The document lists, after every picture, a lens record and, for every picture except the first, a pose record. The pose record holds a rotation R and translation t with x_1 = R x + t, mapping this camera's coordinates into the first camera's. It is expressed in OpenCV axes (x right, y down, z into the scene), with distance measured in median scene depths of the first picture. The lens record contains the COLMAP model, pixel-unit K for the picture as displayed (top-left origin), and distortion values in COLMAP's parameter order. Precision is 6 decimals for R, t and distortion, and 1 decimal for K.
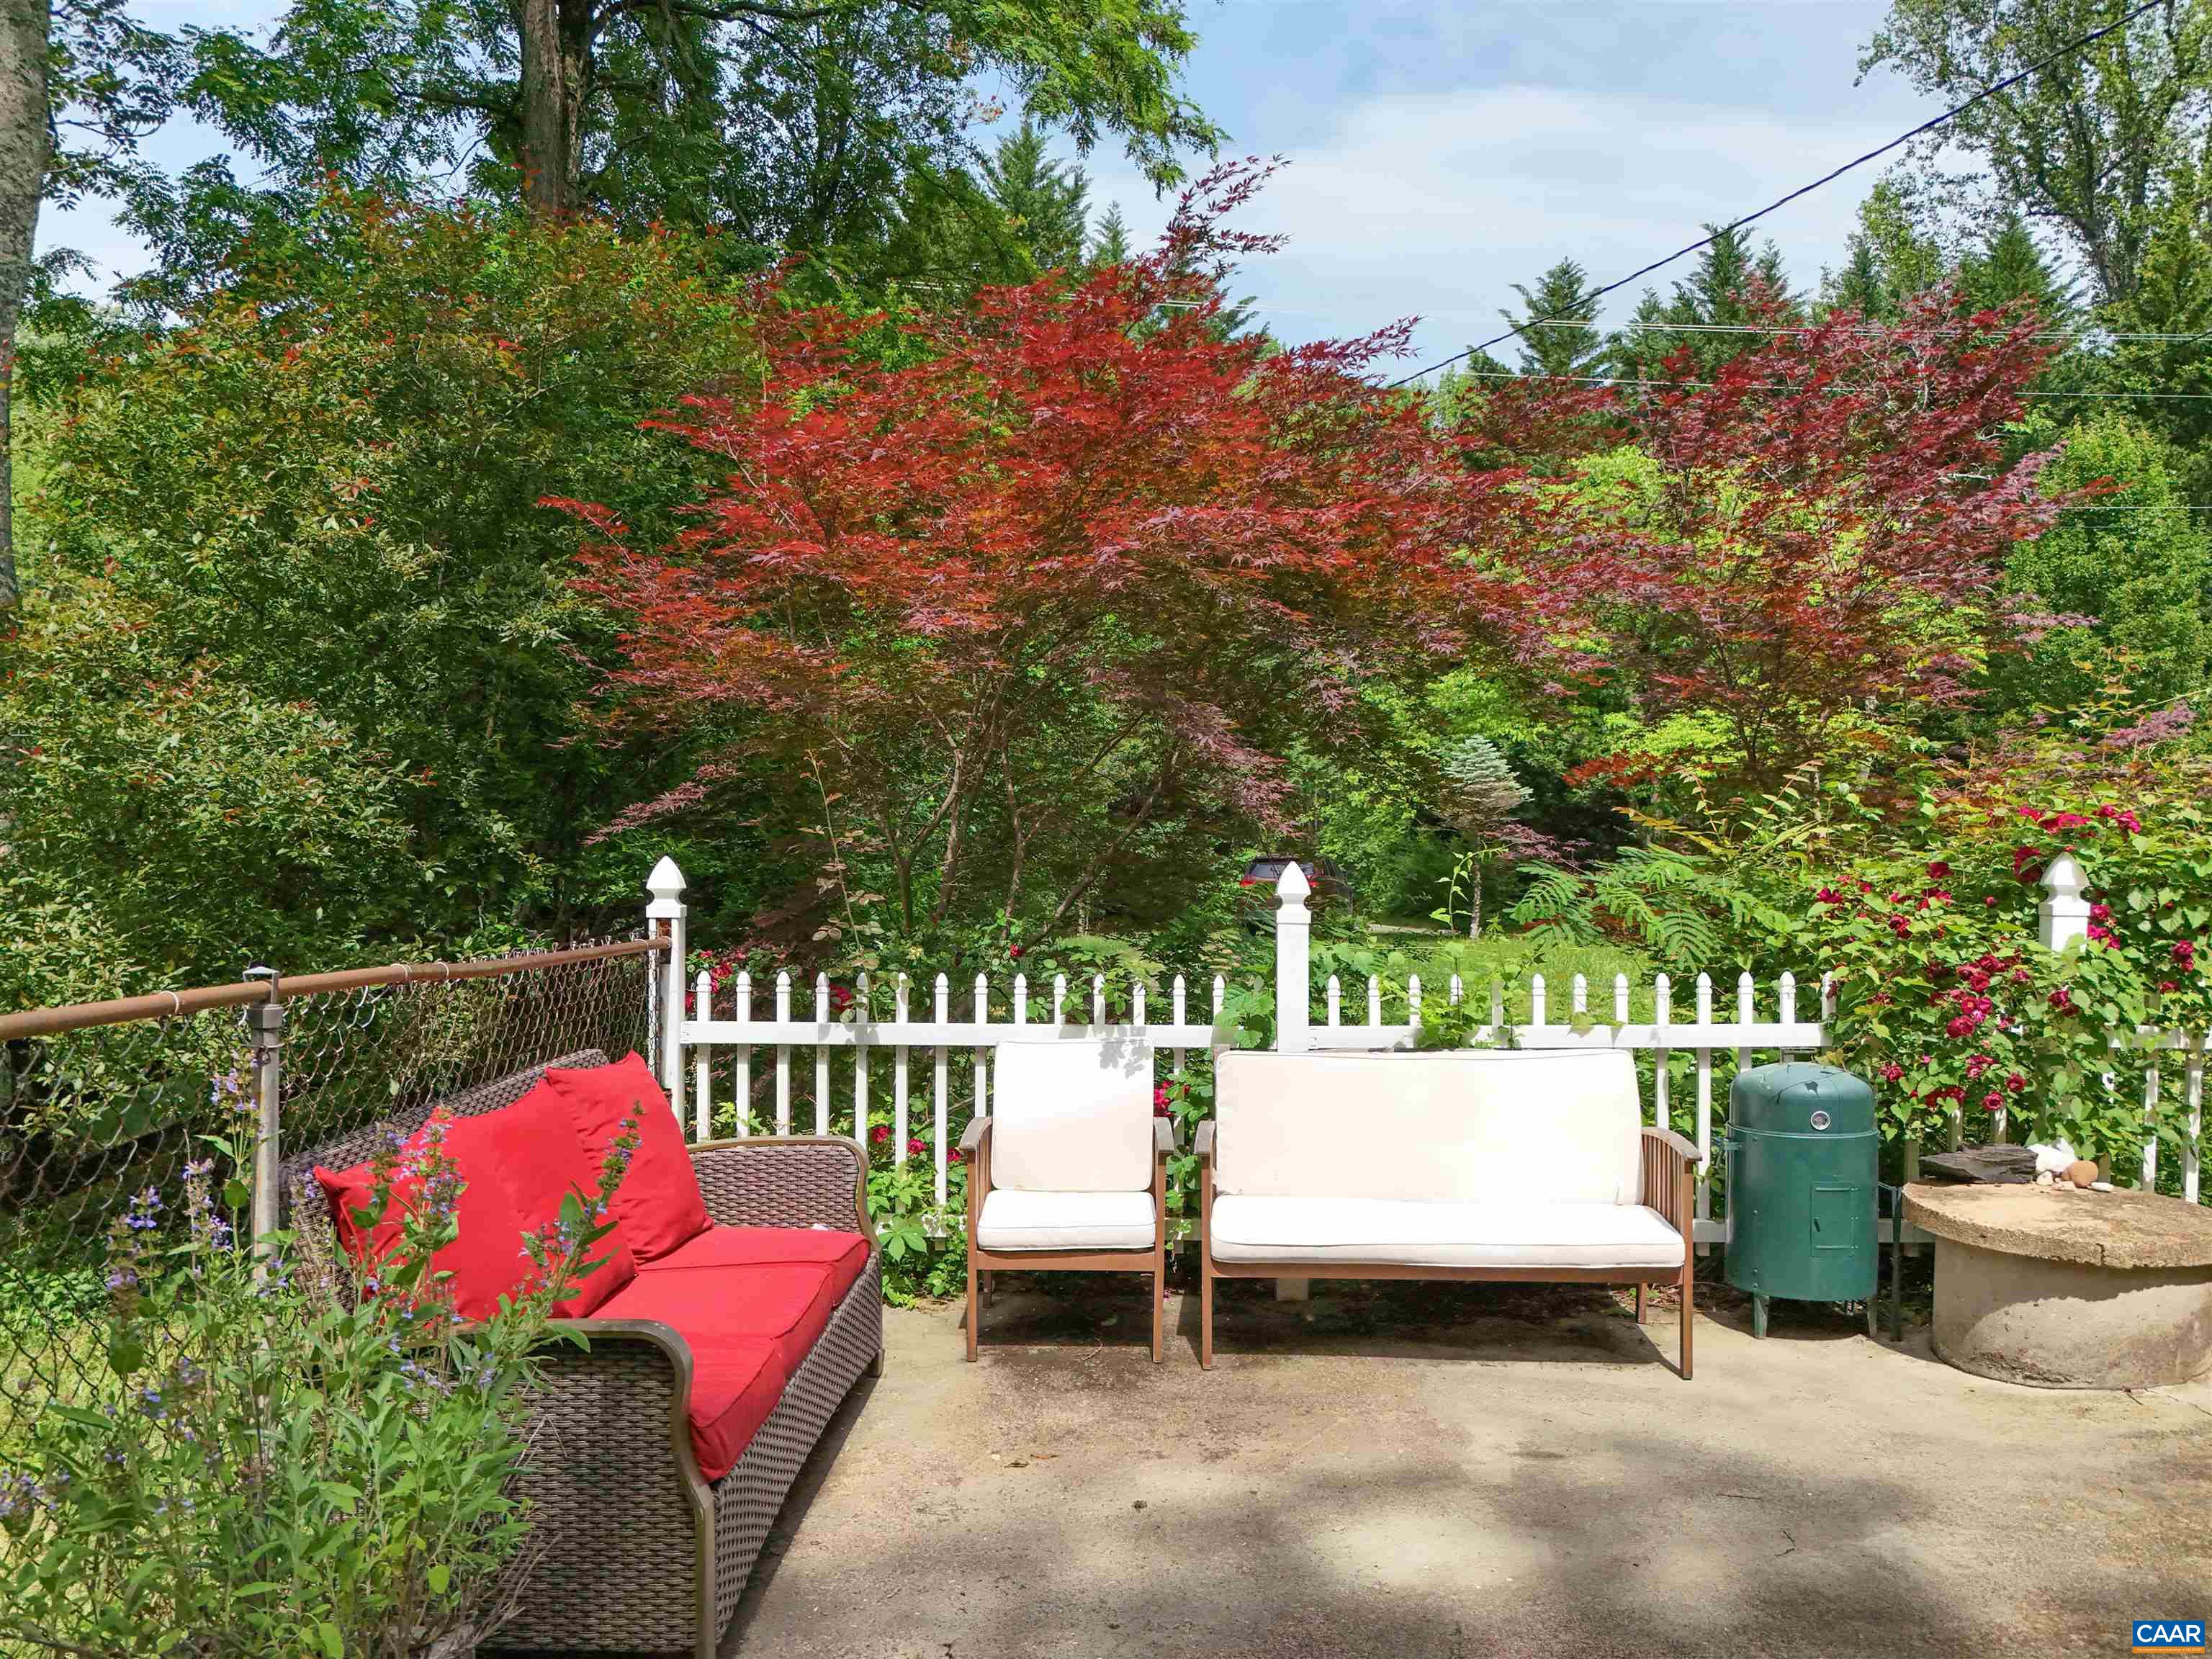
lens RADIAL K [[1573.9, 0, 1103.3], [0, 1573.9, 934.5], [0, 0, 1]] dist [0.037964, -0.027622]
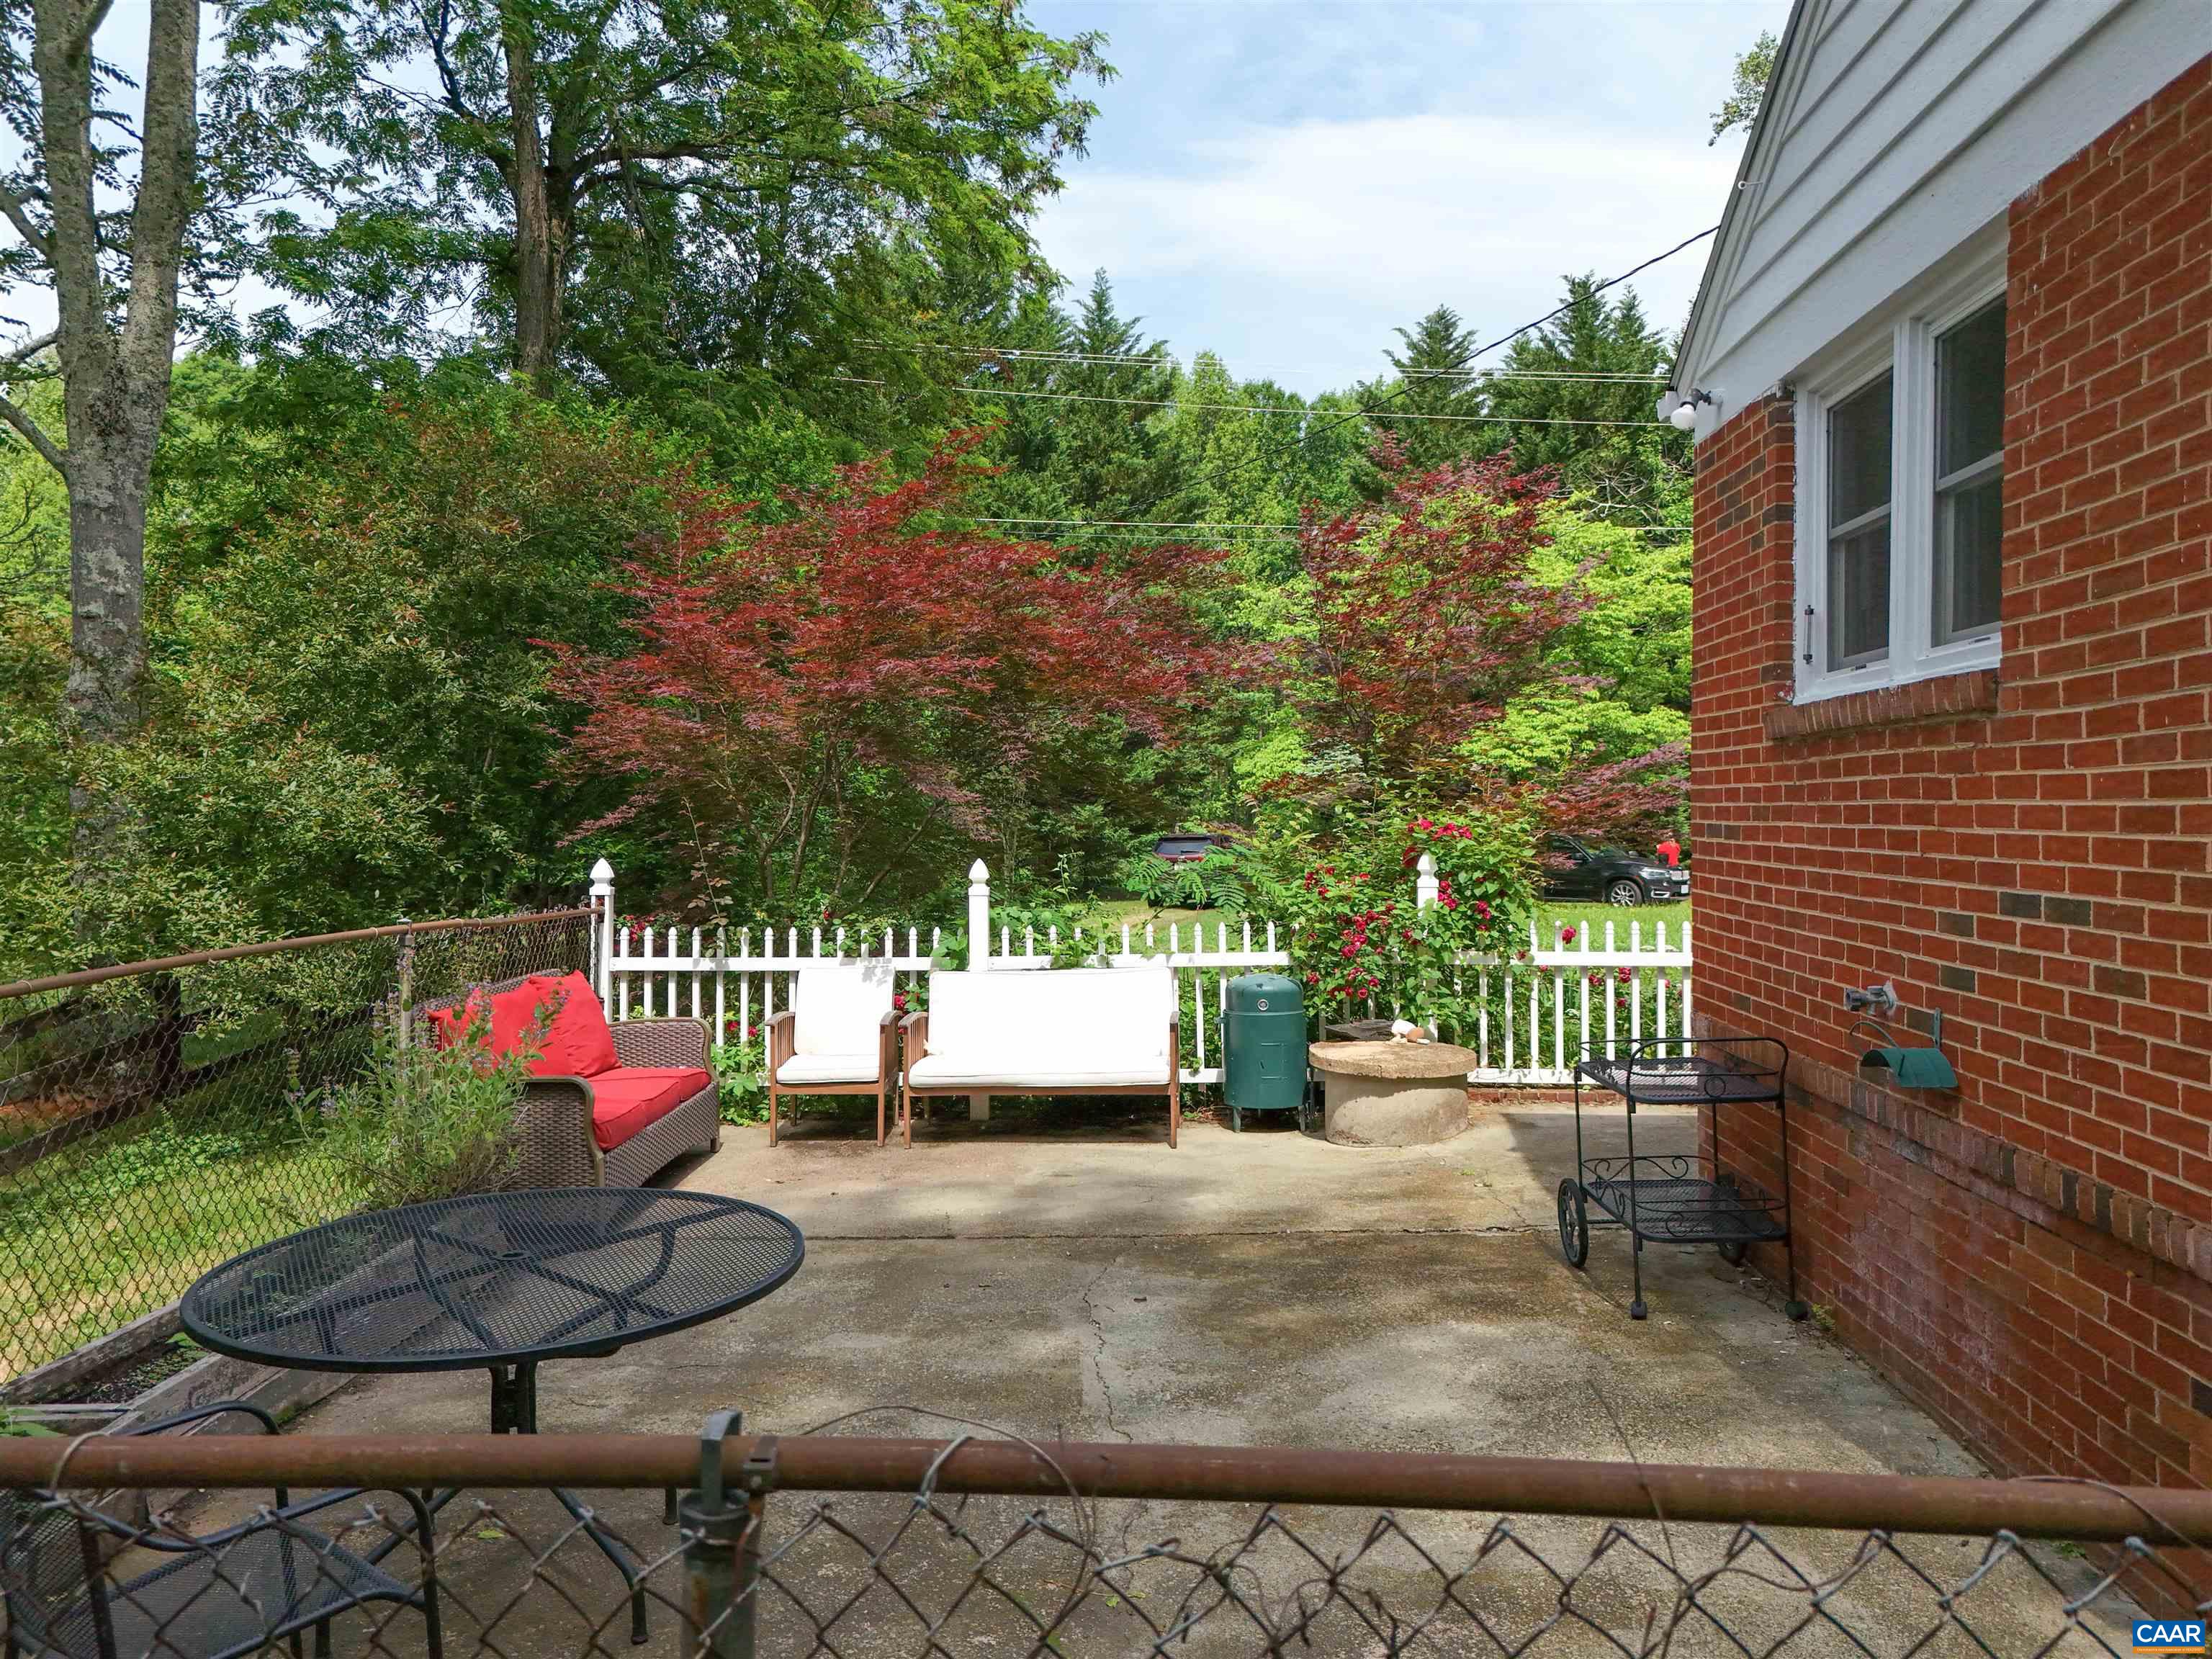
lens RADIAL K [[1523.8, 0, 1106.0], [0, 1523.8, 829.5], [0, 0, 1]] dist [0.006753, 0.000090]
pose [[0.999667, -0.007656, 0.024638, 0.213336], [0.008891, 0.998689, -0.050410, 0.006001], [-0.024220, 0.050612, 0.998425, -0.616339]]
